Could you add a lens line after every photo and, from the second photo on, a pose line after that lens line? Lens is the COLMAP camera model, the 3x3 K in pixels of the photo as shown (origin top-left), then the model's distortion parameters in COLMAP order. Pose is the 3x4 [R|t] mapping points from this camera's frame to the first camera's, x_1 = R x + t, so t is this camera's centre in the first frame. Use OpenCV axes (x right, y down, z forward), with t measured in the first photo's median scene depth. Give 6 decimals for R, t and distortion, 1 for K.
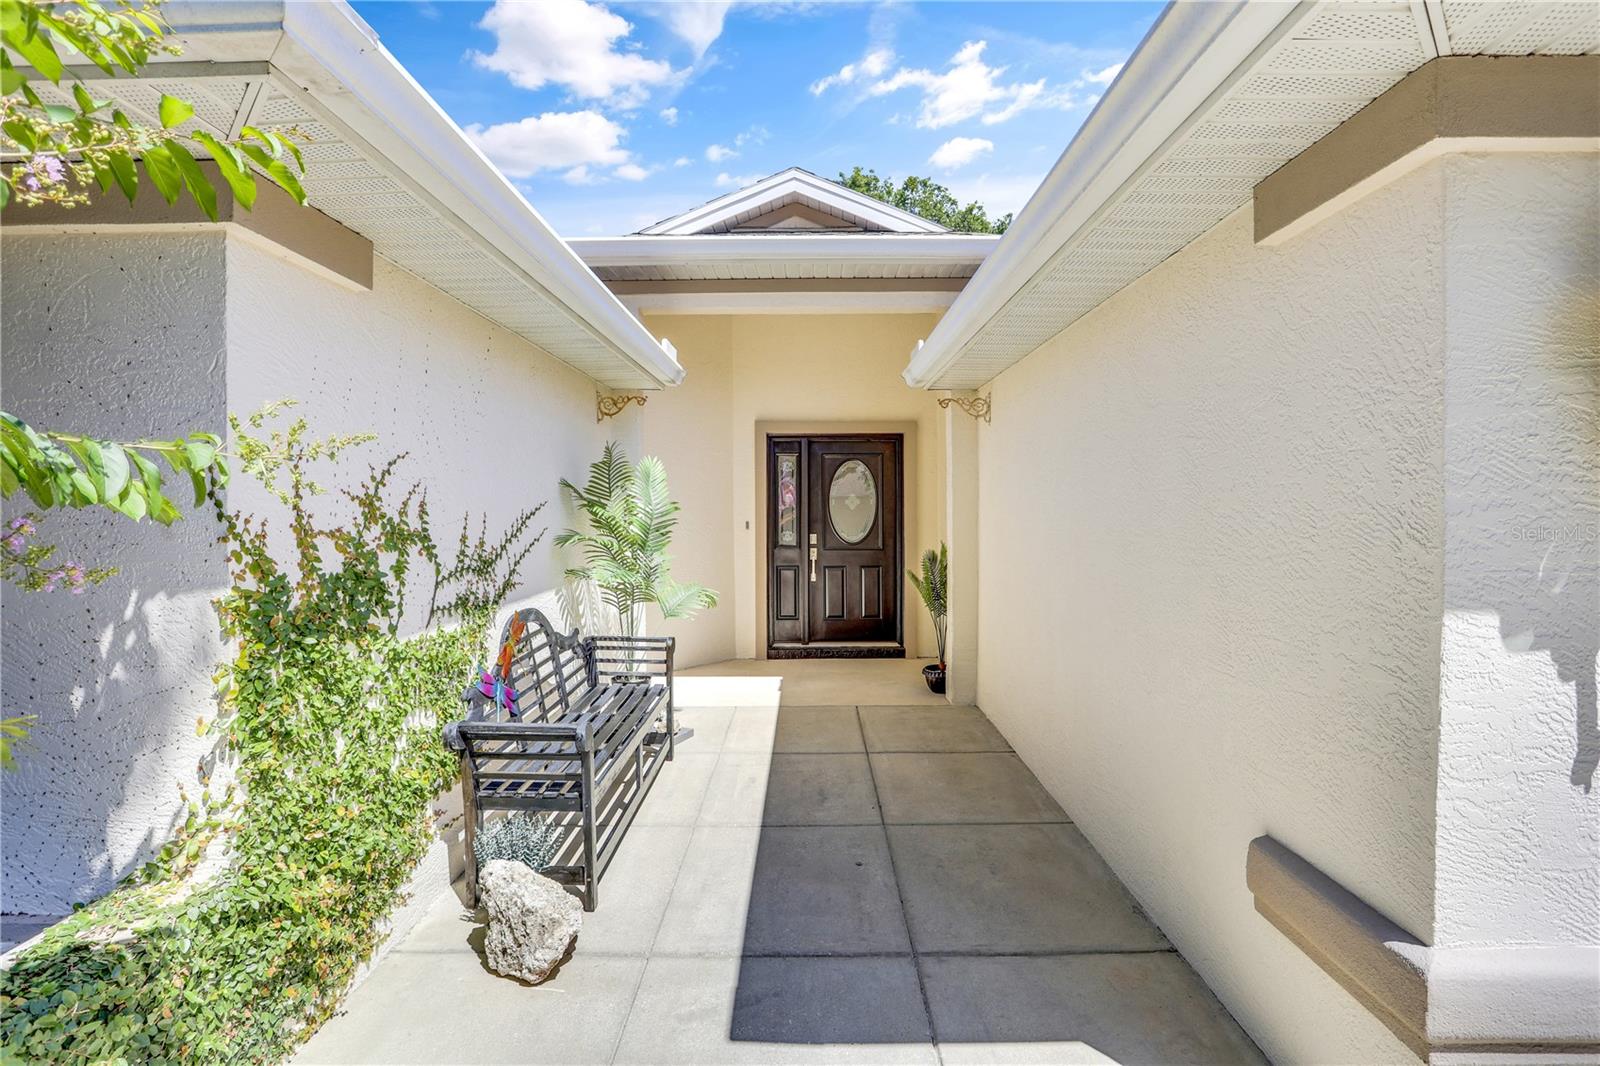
lens RADIAL K [[774.6, 0, 800.0], [0, 774.6, 533.0], [0, 0, 1]] dist [-0.044150, 0.029458]
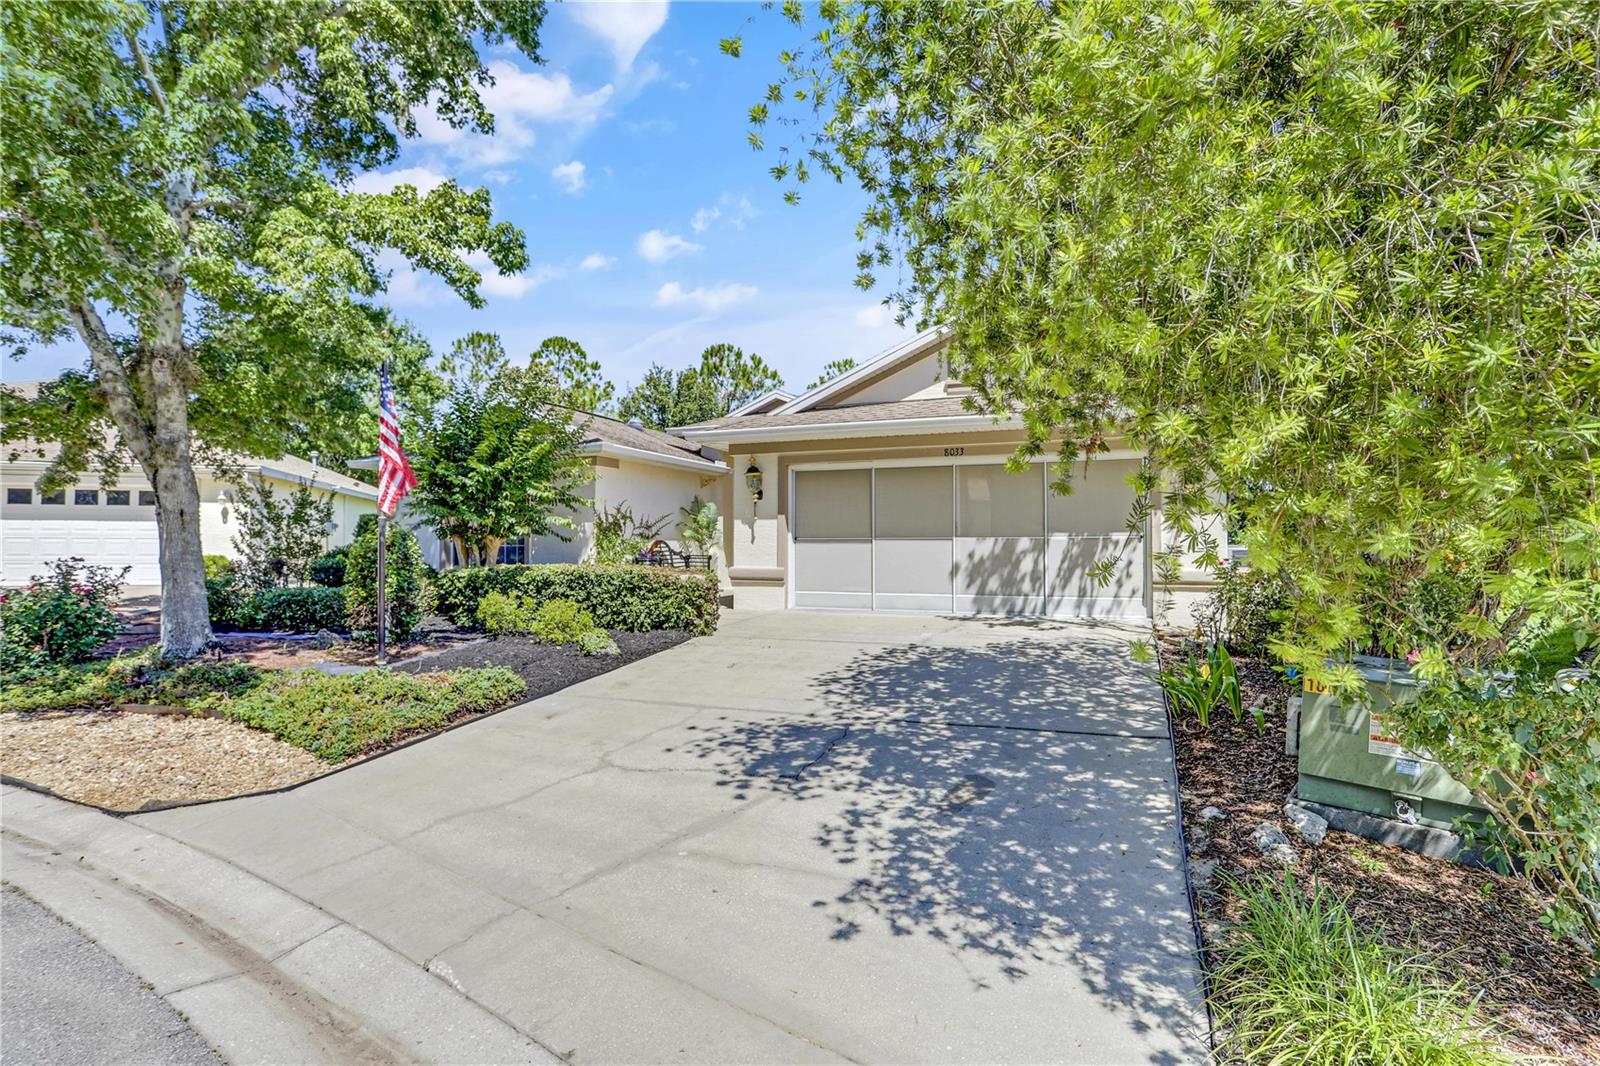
lens RADIAL K [[774.6, 0, 800.0], [0, 774.6, 533.0], [0, 0, 1]] dist [-0.044150, 0.029458]
pose [[0.929911, -0.004801, -0.367755, 0.847990], [-0.013780, 0.998758, -0.047884, 0.119657], [0.367528, 0.049596, 0.928689, -1.150164]]
